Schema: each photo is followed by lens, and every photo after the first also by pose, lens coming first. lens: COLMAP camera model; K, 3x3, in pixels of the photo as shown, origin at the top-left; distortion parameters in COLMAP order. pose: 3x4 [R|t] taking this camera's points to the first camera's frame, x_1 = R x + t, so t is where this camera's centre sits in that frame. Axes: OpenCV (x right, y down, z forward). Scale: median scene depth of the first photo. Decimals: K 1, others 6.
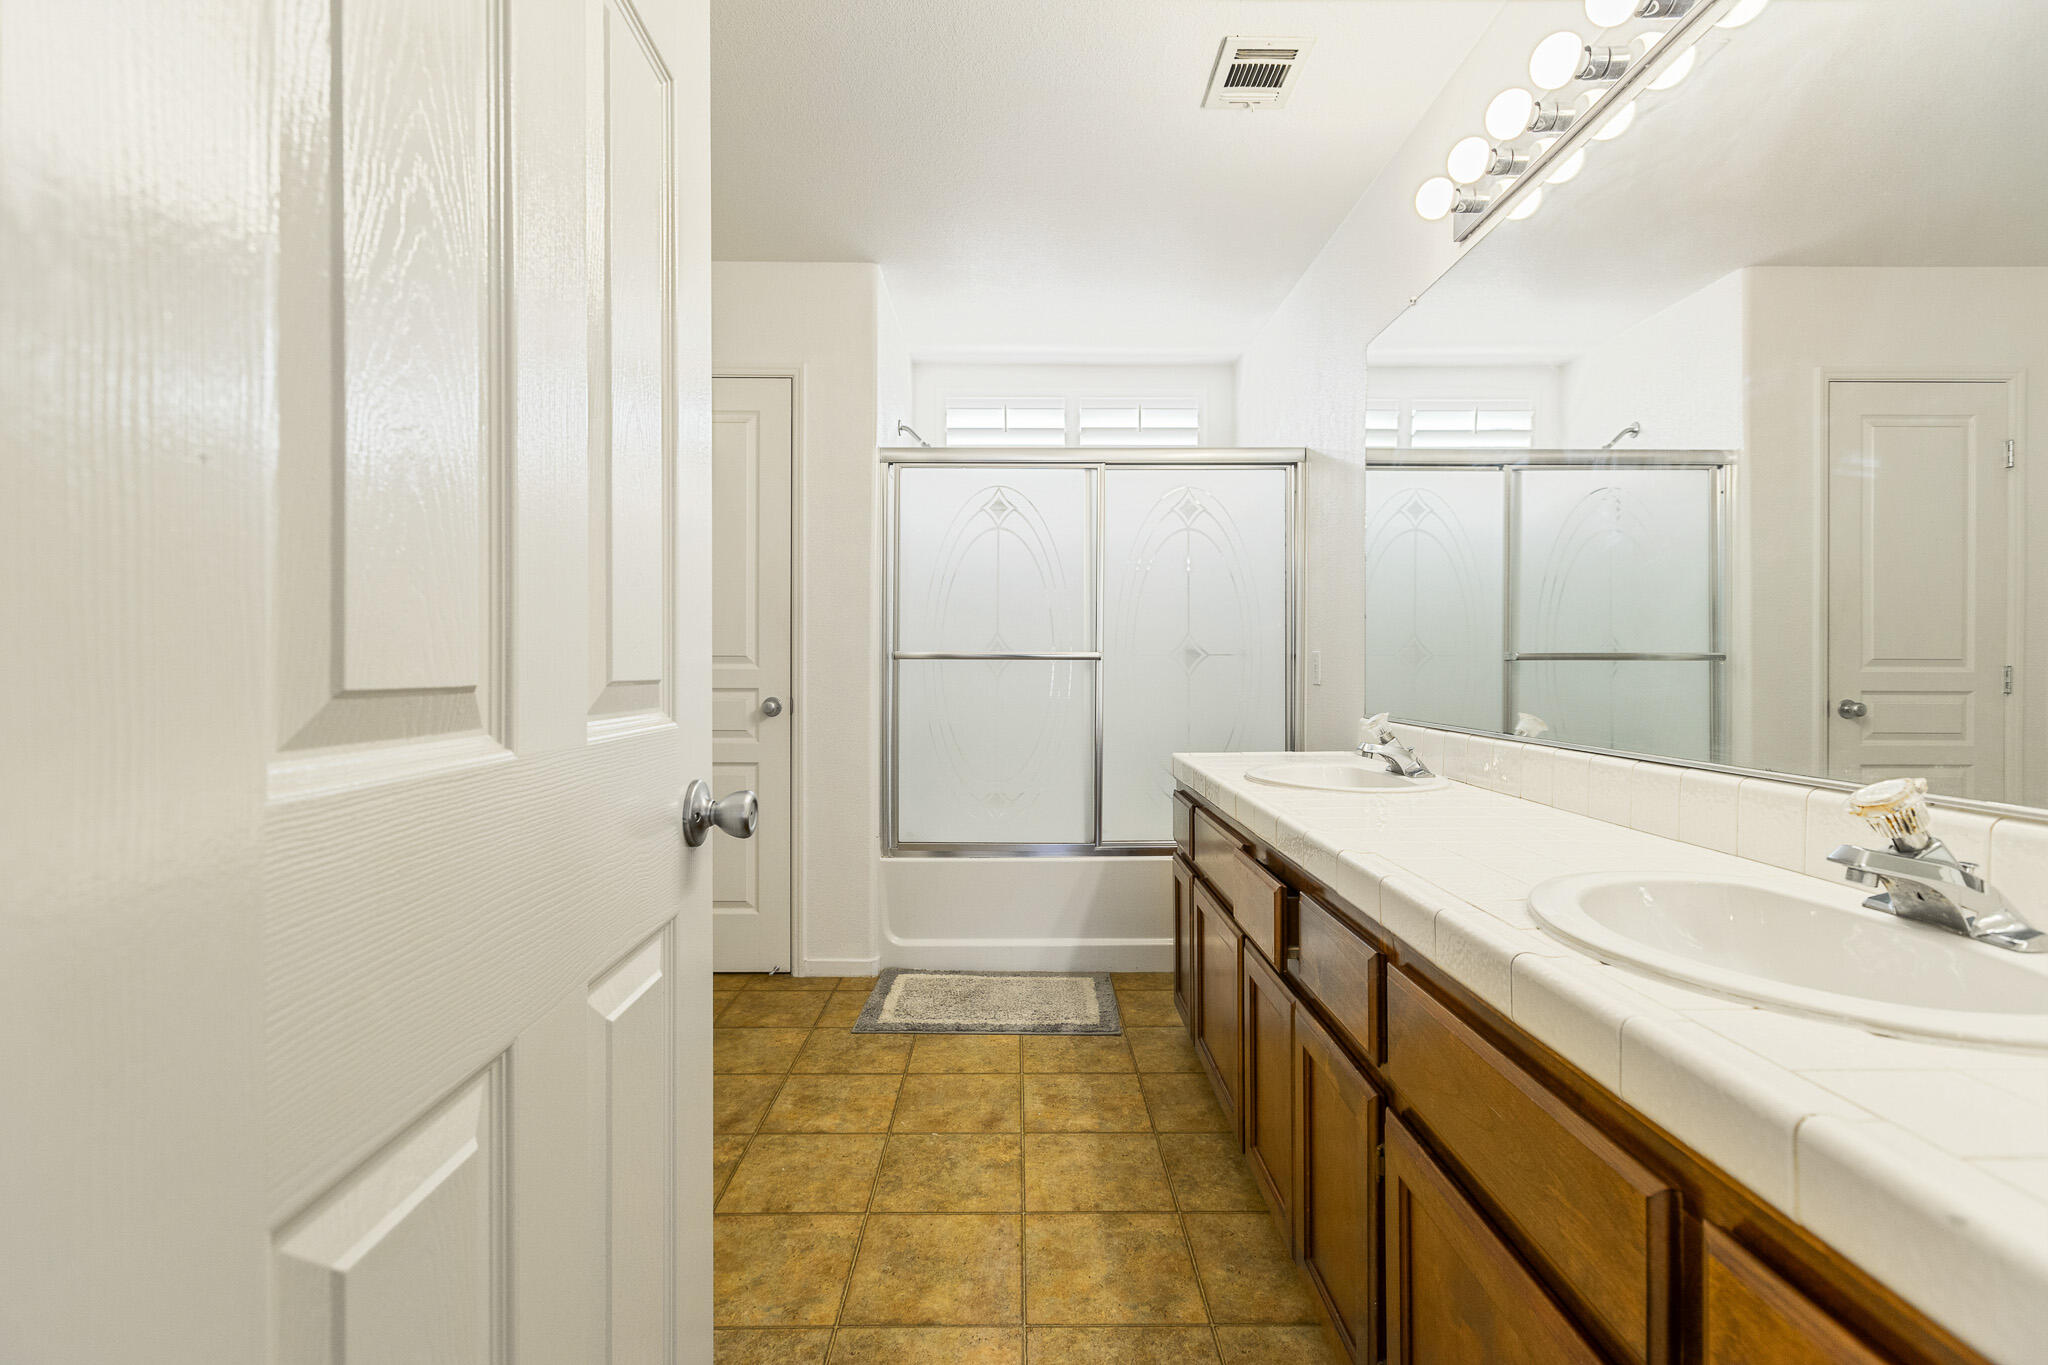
lens RADIAL K [[927.8, 0, 1025.8], [0, 927.8, 669.3], [0, 0, 1]] dist [0.000550, -0.001288]
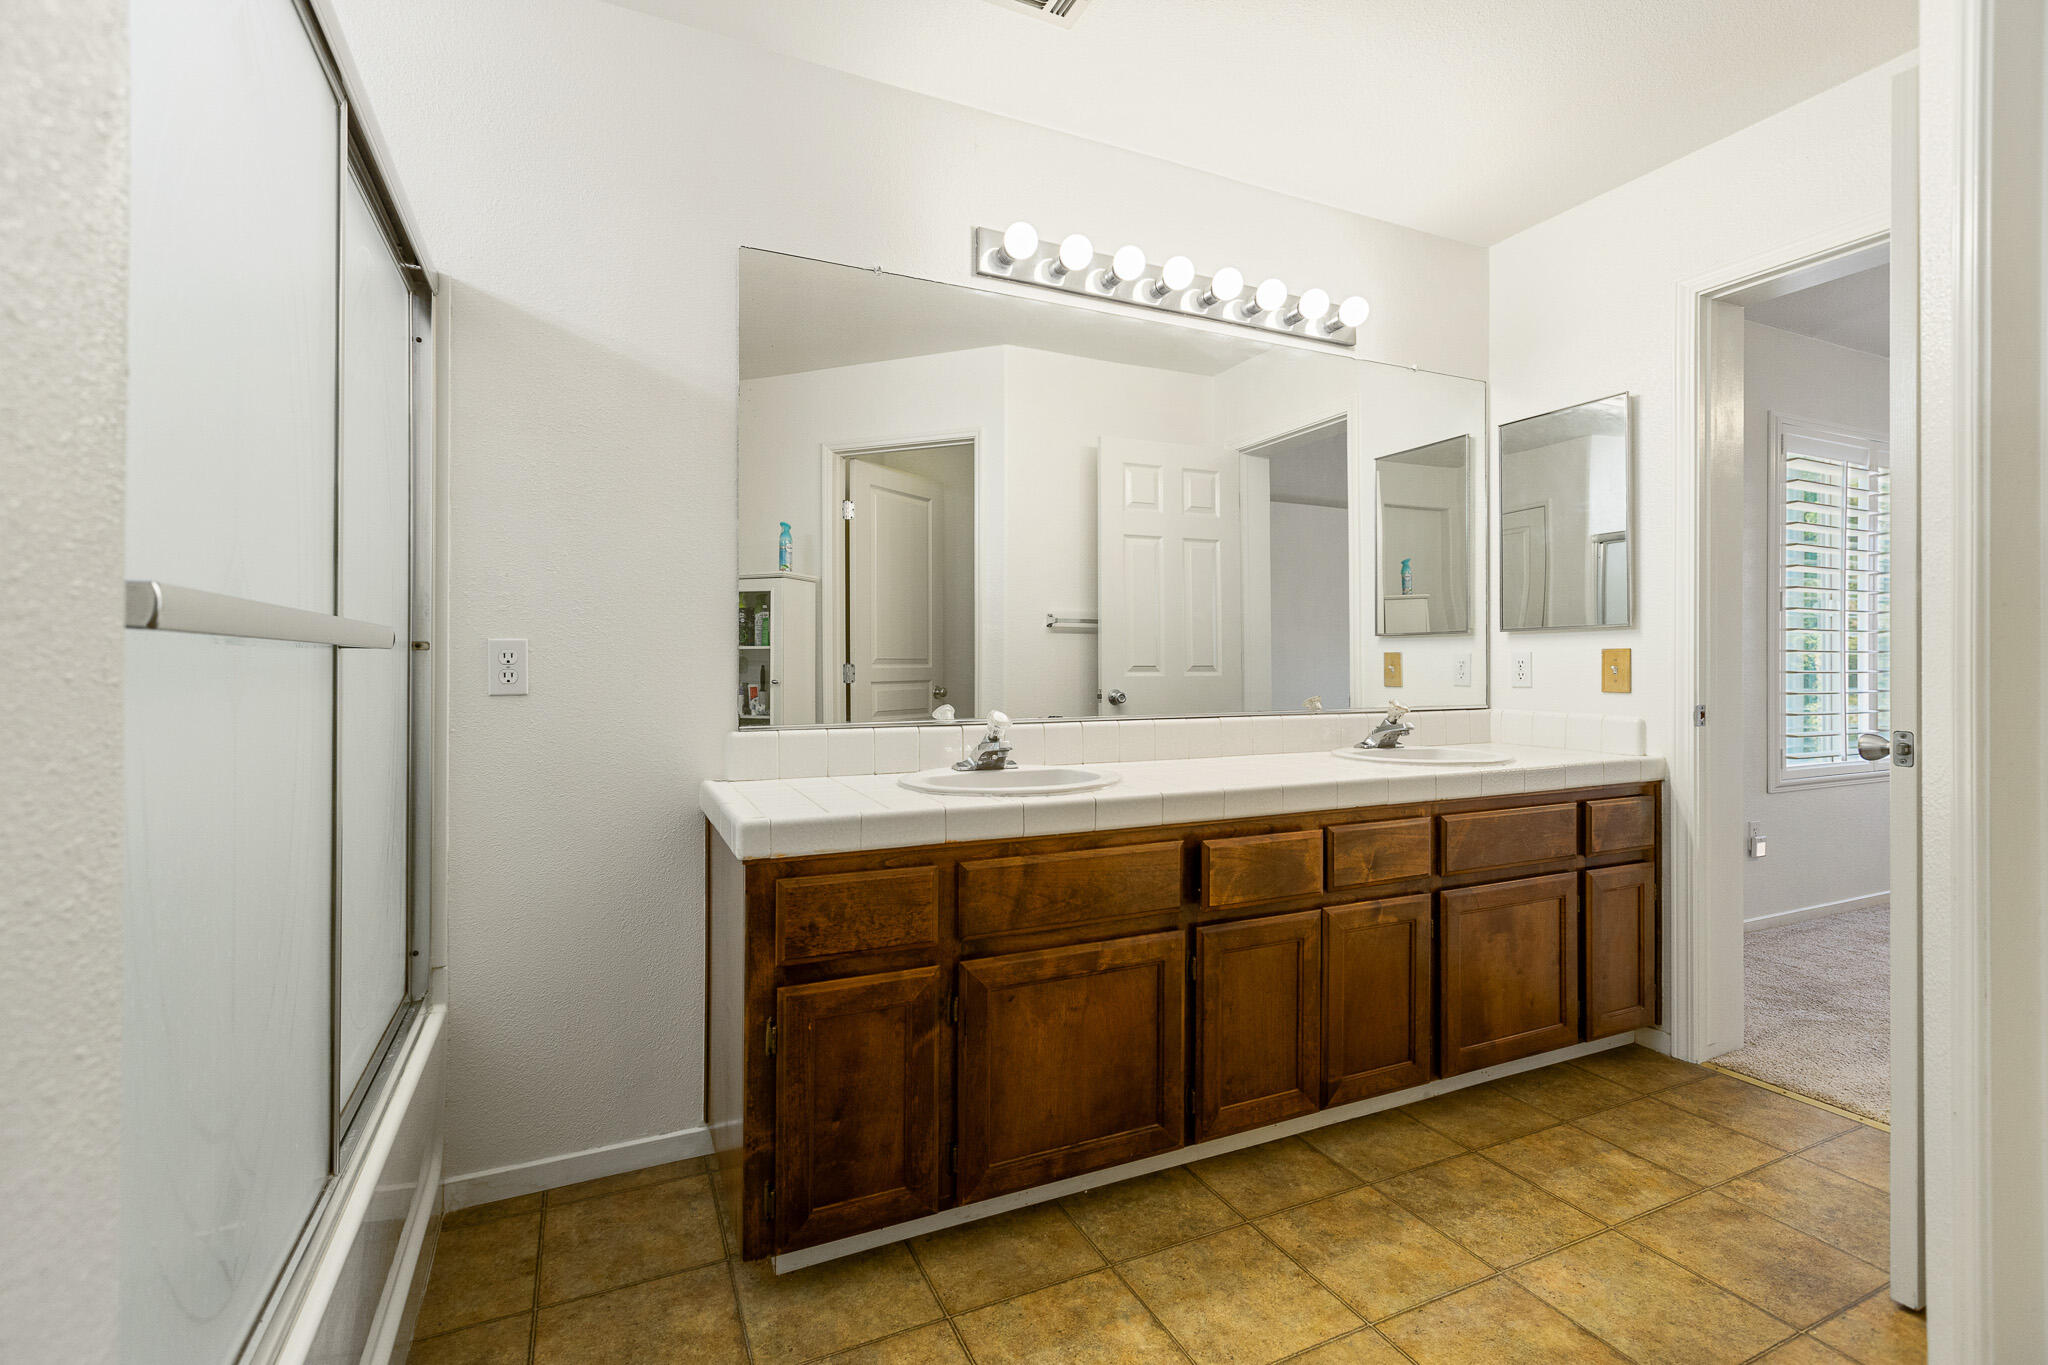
lens RADIAL K [[927.8, 0, 1022.4], [0, 927.8, 681.0], [0, 0, 1]] dist [0.000550, -0.001288]
pose [[-0.420749, -0.013971, 0.907069, -0.644714], [0.006644, 0.999807, 0.018481, -0.002286], [-0.907153, 0.013803, -0.420575, 1.707034]]
